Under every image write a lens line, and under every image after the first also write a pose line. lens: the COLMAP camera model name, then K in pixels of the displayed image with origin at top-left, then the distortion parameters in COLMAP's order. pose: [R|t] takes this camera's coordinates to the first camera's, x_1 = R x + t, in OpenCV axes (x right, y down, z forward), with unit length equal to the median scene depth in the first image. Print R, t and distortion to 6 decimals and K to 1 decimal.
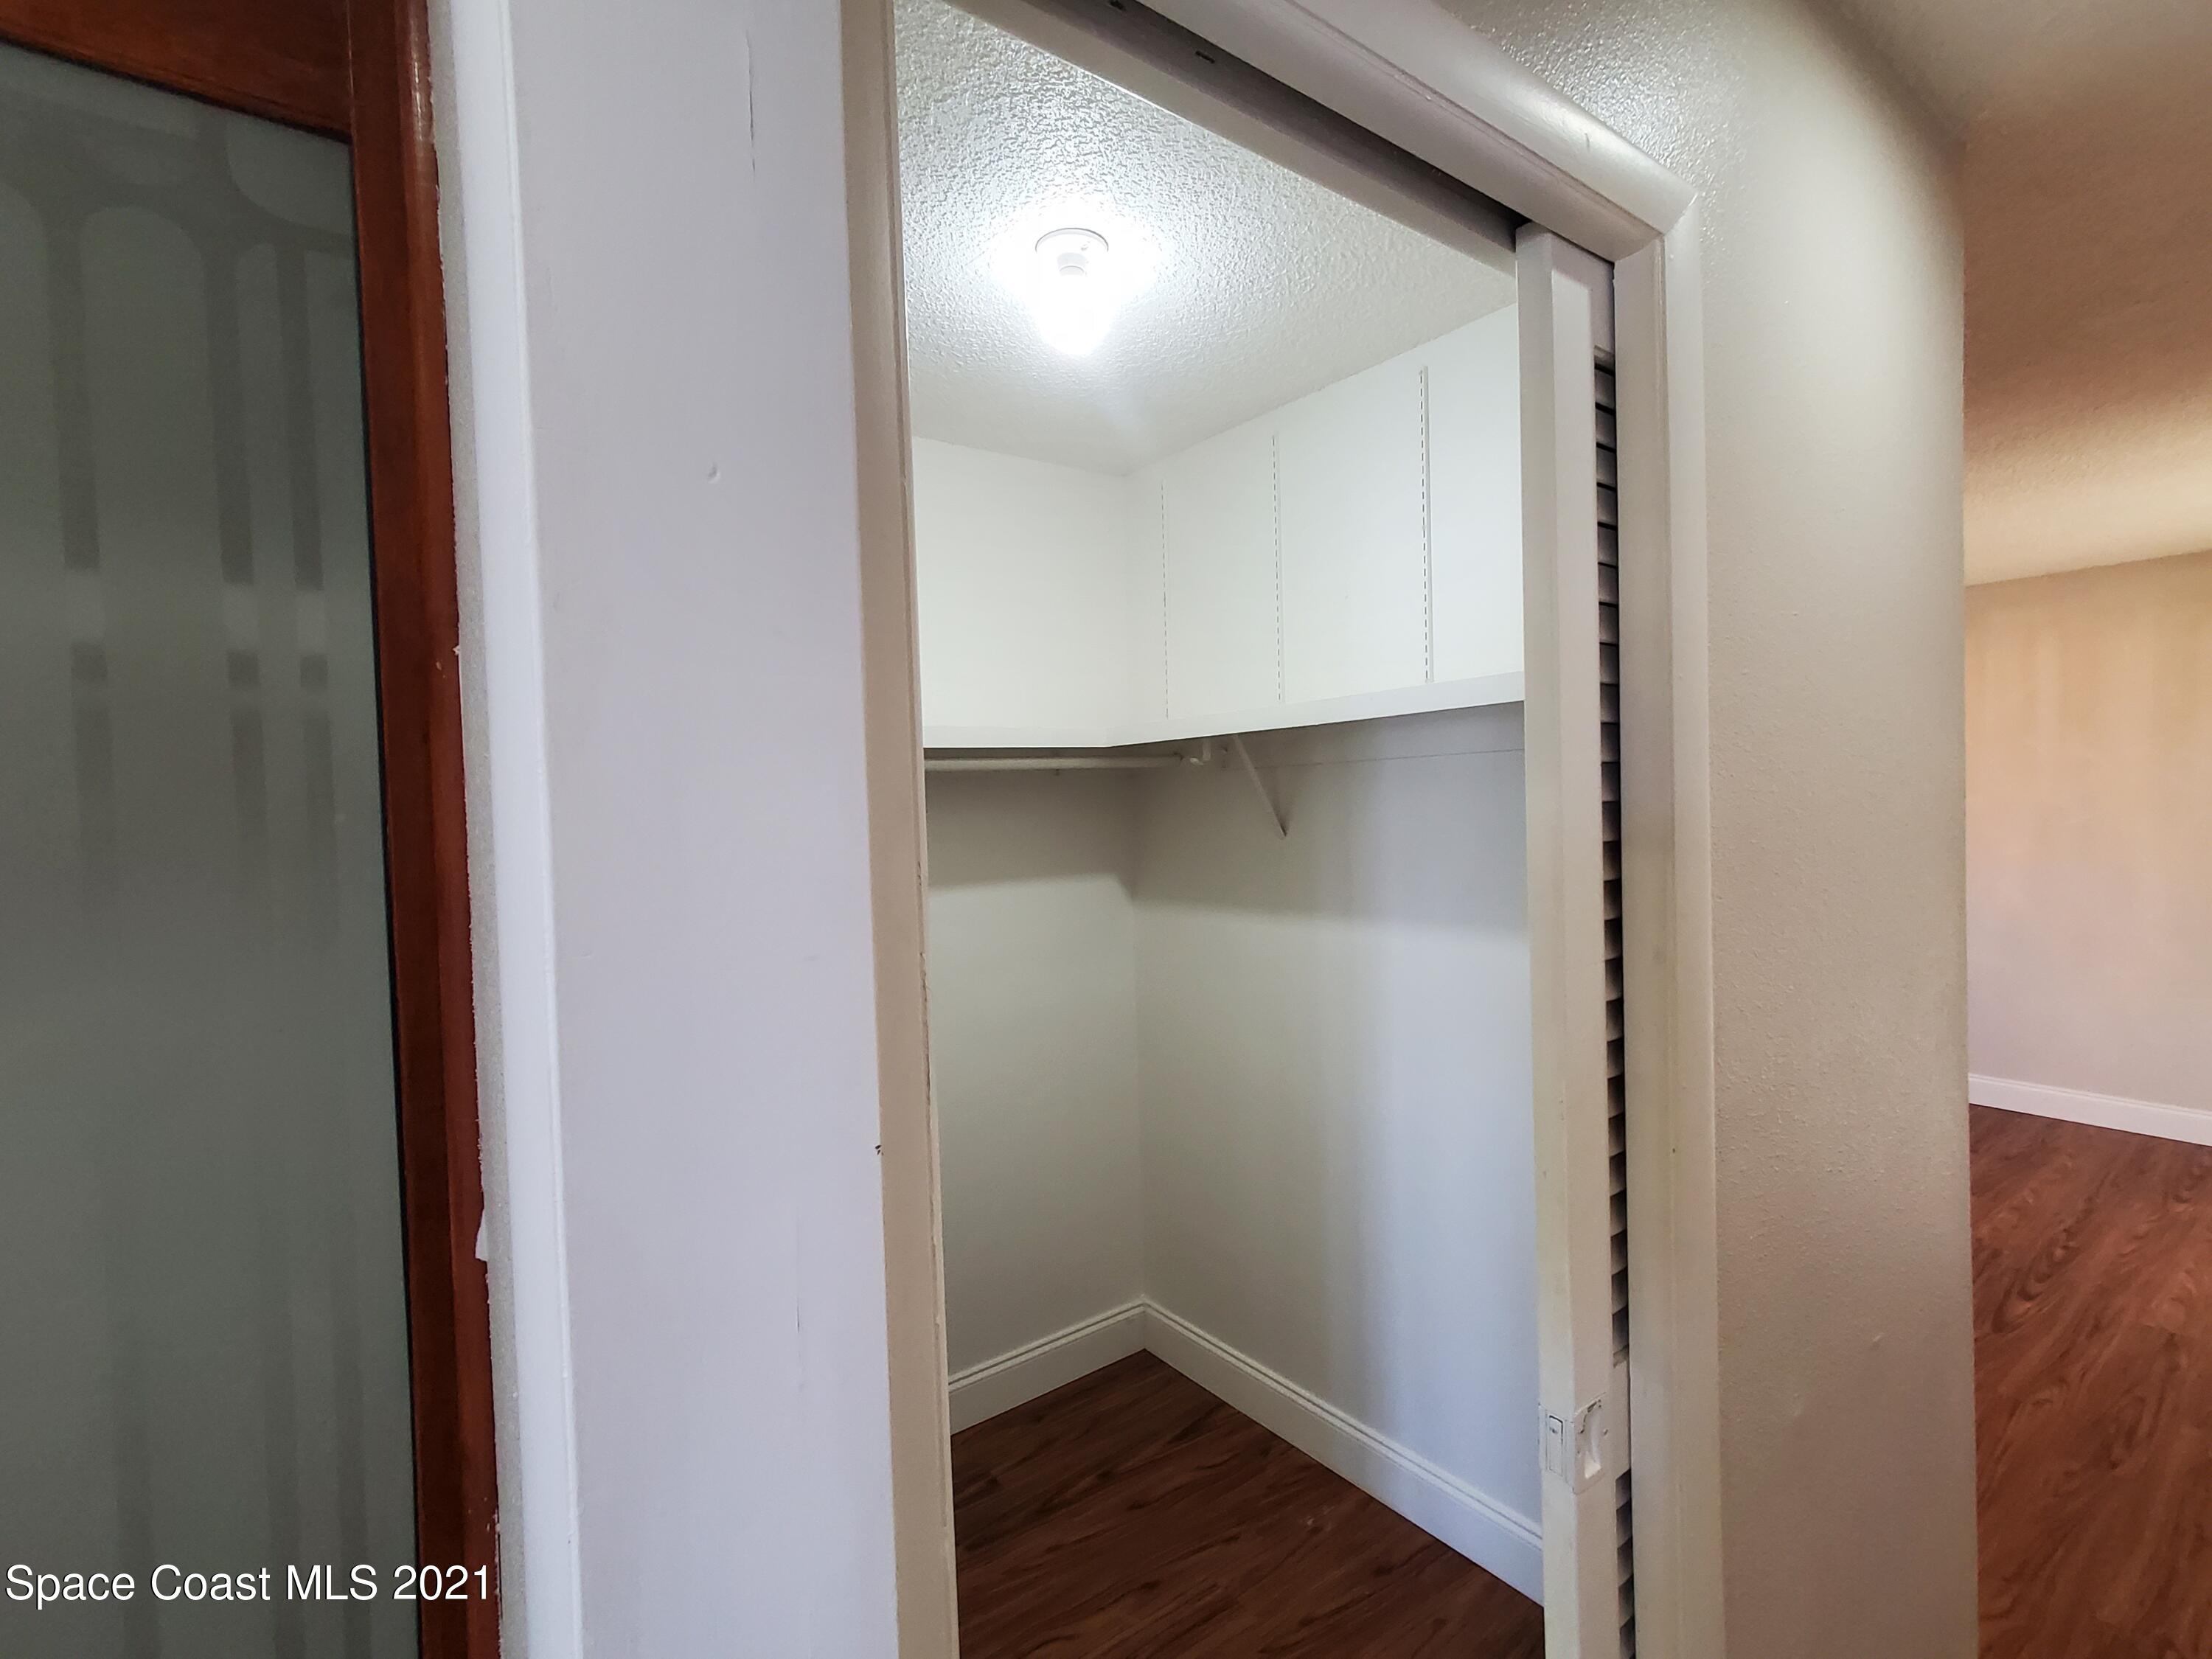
lens RADIAL K [[1017.3, 0, 1107.8], [0, 1017.3, 825.4], [0, 0, 1]] dist [-0.052964, -0.000420]
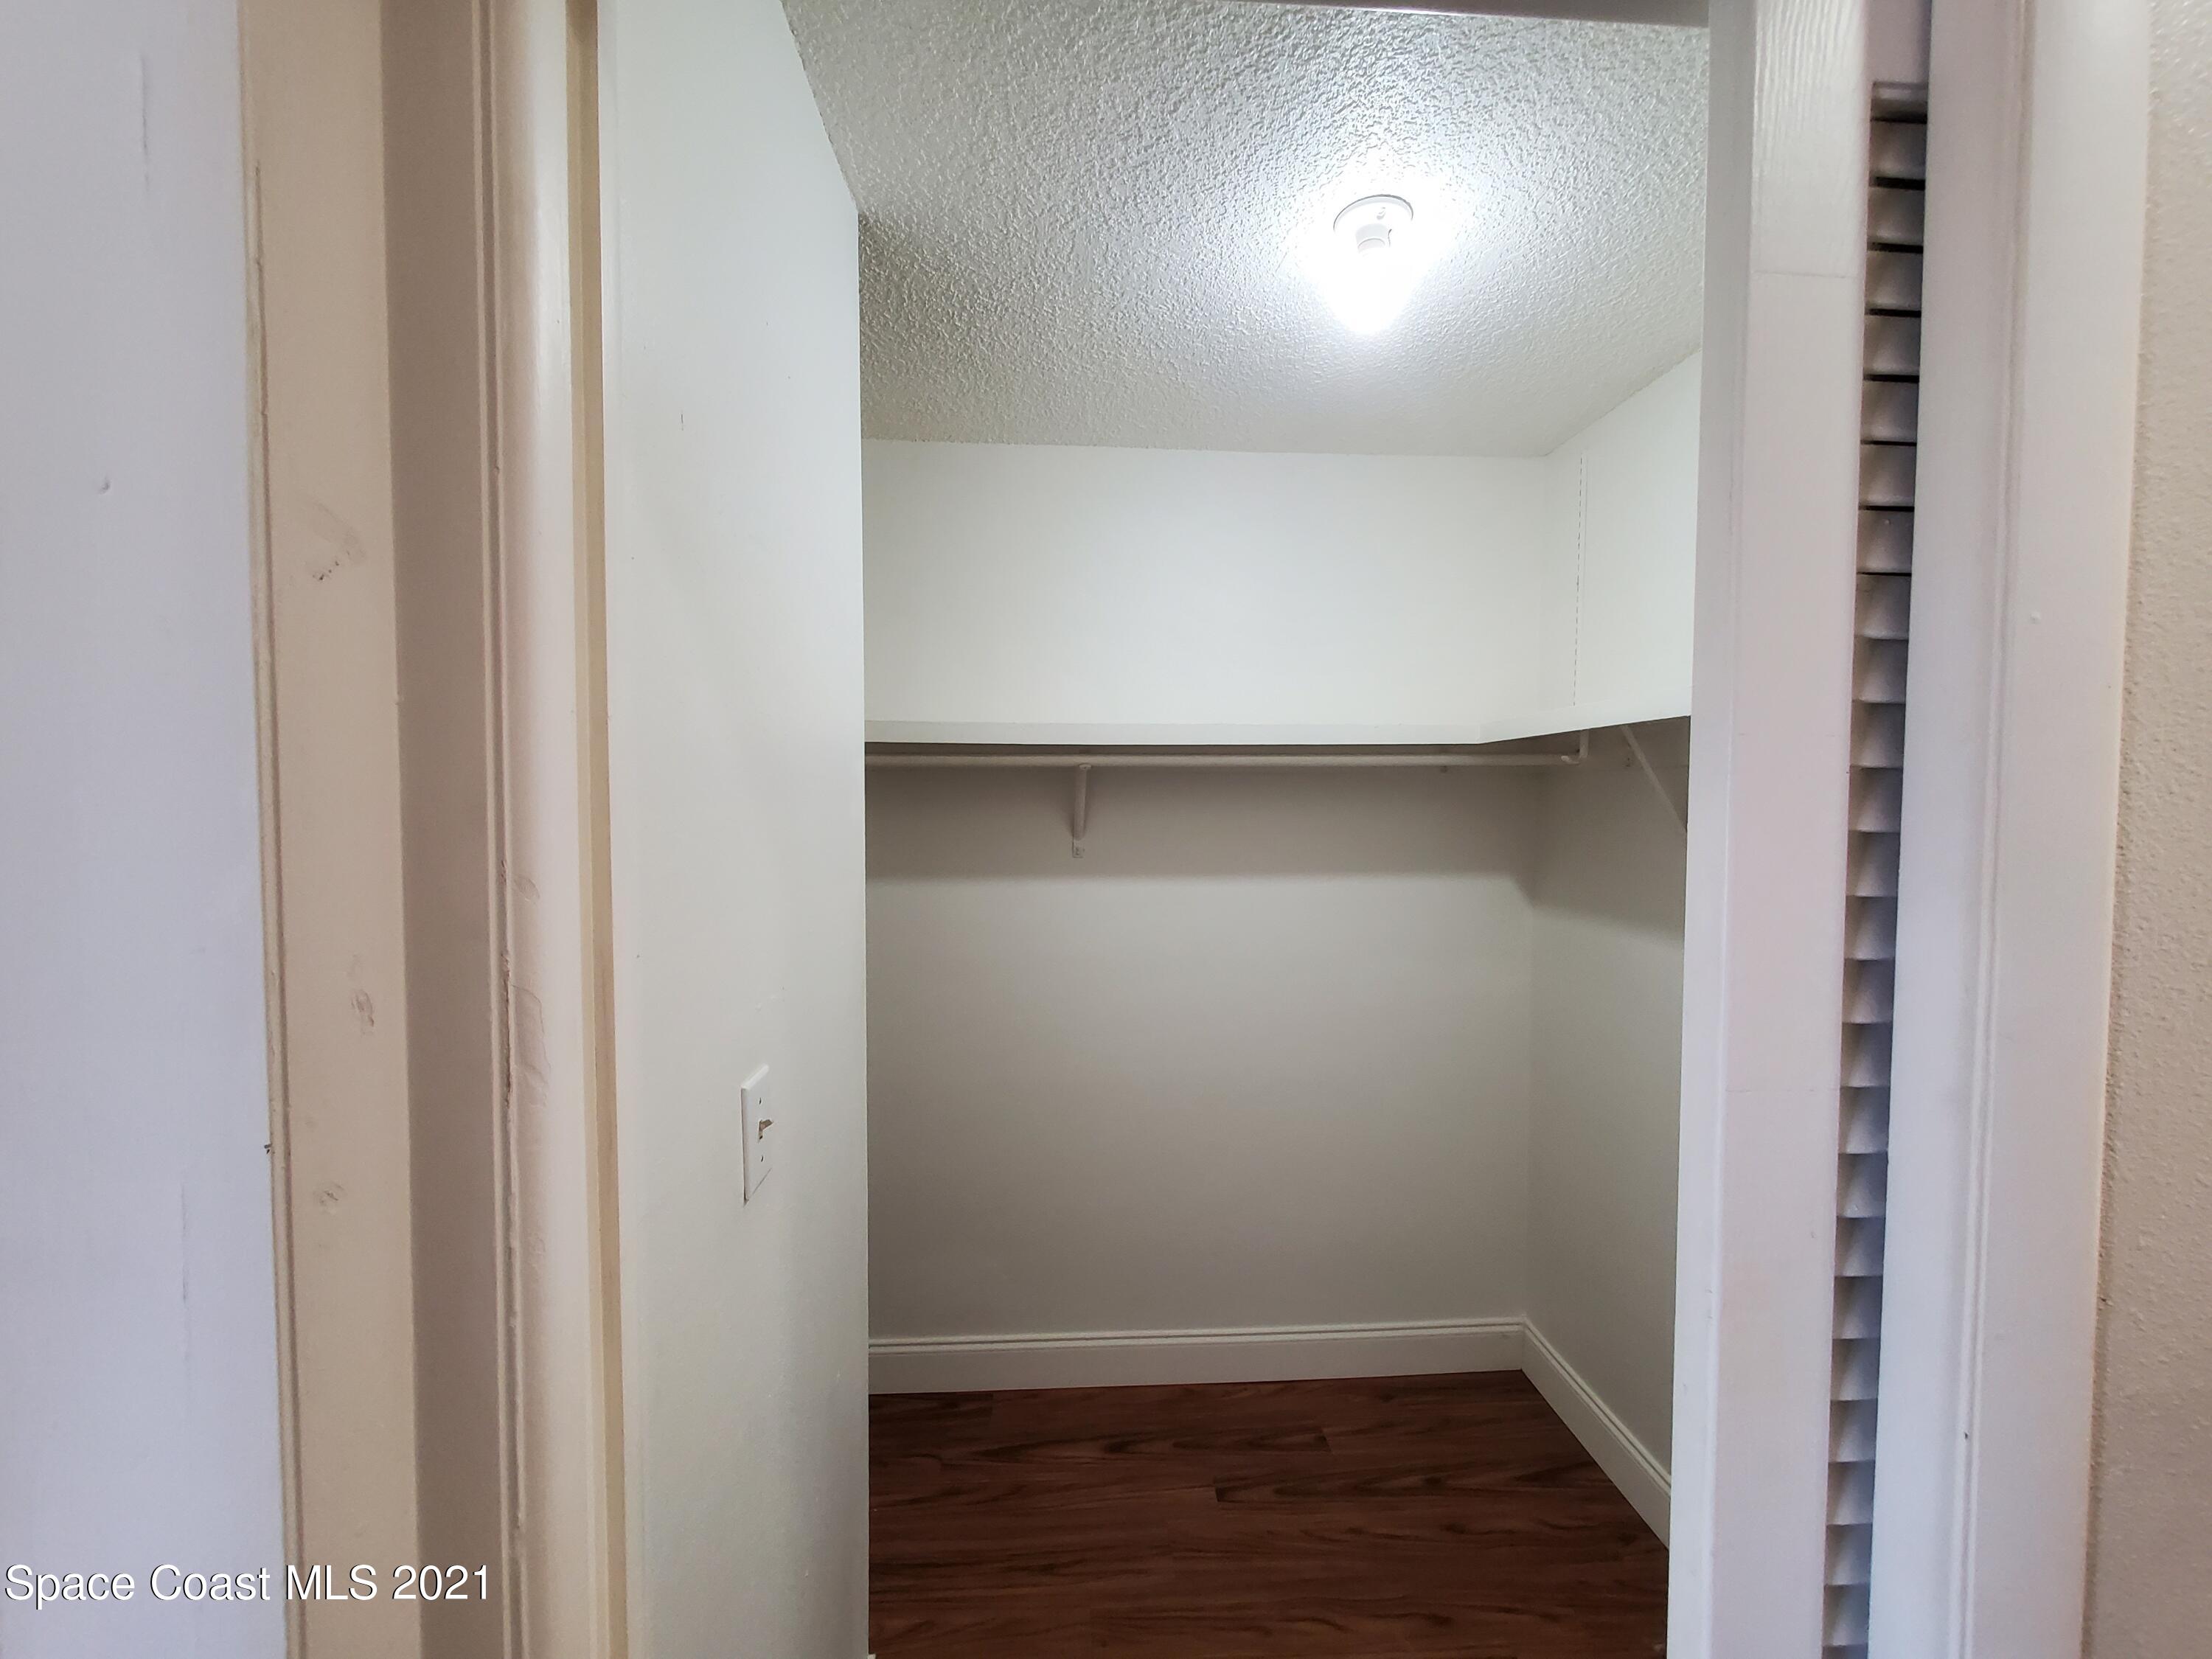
lens RADIAL K [[859.8, 0, 1101.3], [0, 859.8, 826.1], [0, 0, 1]] dist [-0.028332, 0.000620]
pose [[0.821328, 0.055749, -0.567726, 0.179486], [-0.044890, 0.998443, 0.033101, -0.010607], [0.568688, -0.001702, 0.822552, 0.137863]]
